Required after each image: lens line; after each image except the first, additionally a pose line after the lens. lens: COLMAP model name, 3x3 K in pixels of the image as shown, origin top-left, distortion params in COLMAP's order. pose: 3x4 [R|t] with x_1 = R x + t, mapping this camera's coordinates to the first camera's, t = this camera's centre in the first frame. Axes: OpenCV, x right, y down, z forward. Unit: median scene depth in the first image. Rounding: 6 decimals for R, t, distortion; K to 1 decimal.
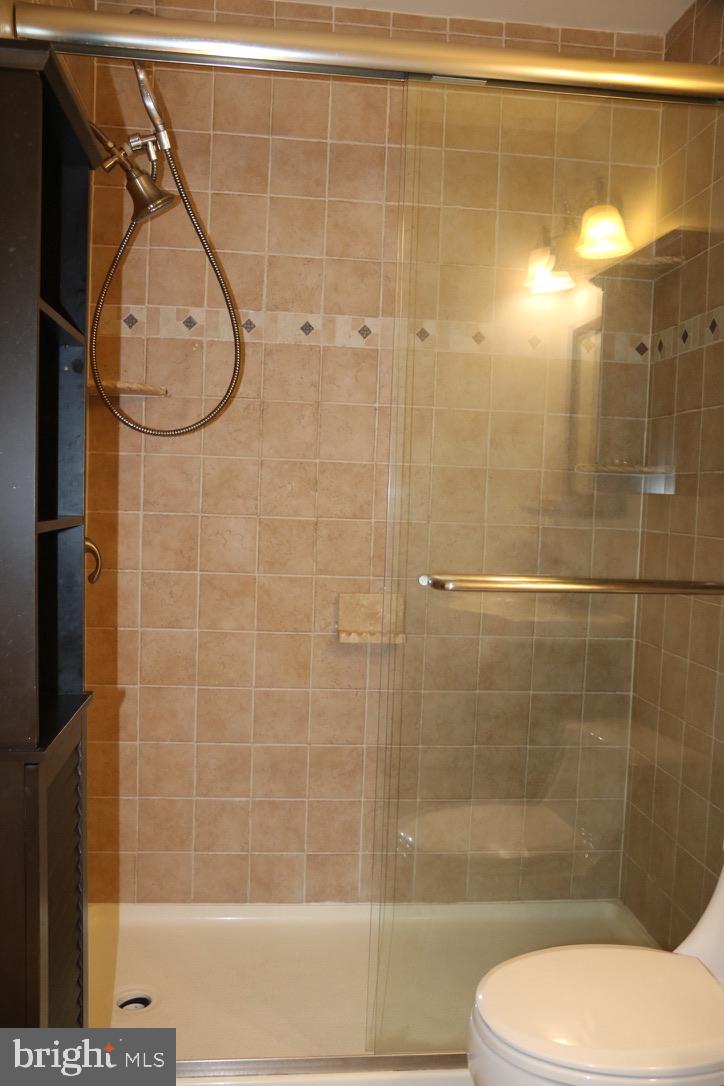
lens RADIAL K [[952.3, 0, 360.3], [0, 952.3, 562.0], [0, 0, 1]] dist [-0.140883, 0.174898]
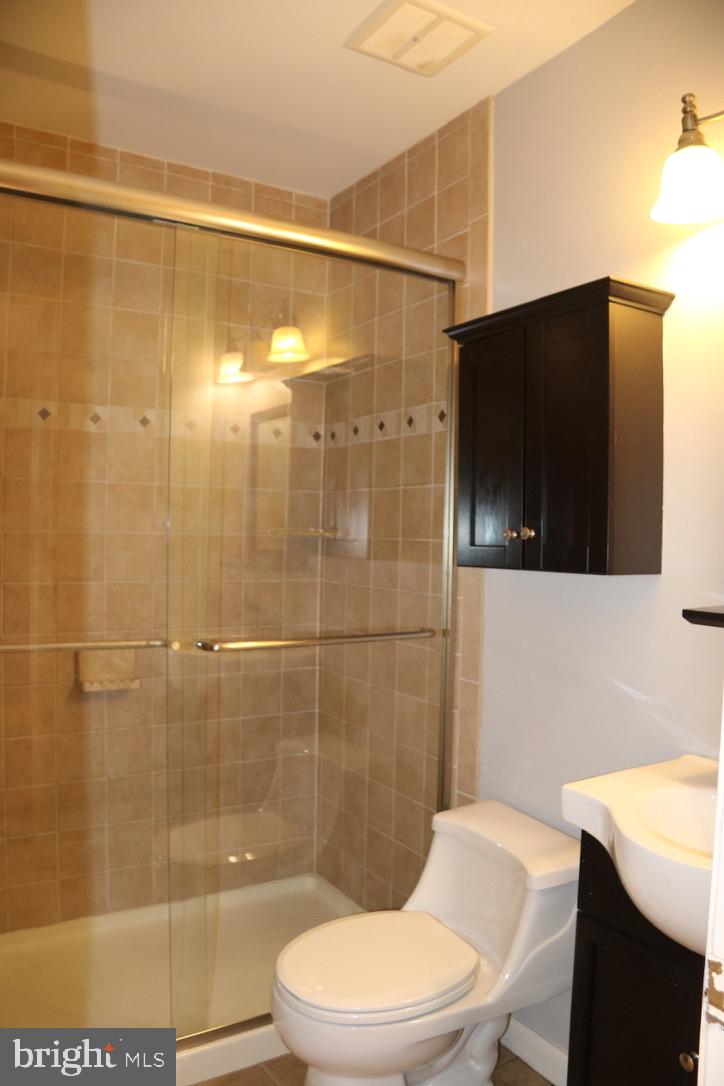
lens RADIAL K [[824.8, 0, 364.9], [0, 824.8, 563.1], [0, 0, 1]] dist [-0.188194, 0.117539]
pose [[0.899689, -0.030299, 0.435480, -0.130336], [0.039369, 0.999155, -0.011818, -0.043343], [-0.434754, 0.027777, 0.900121, -0.015202]]
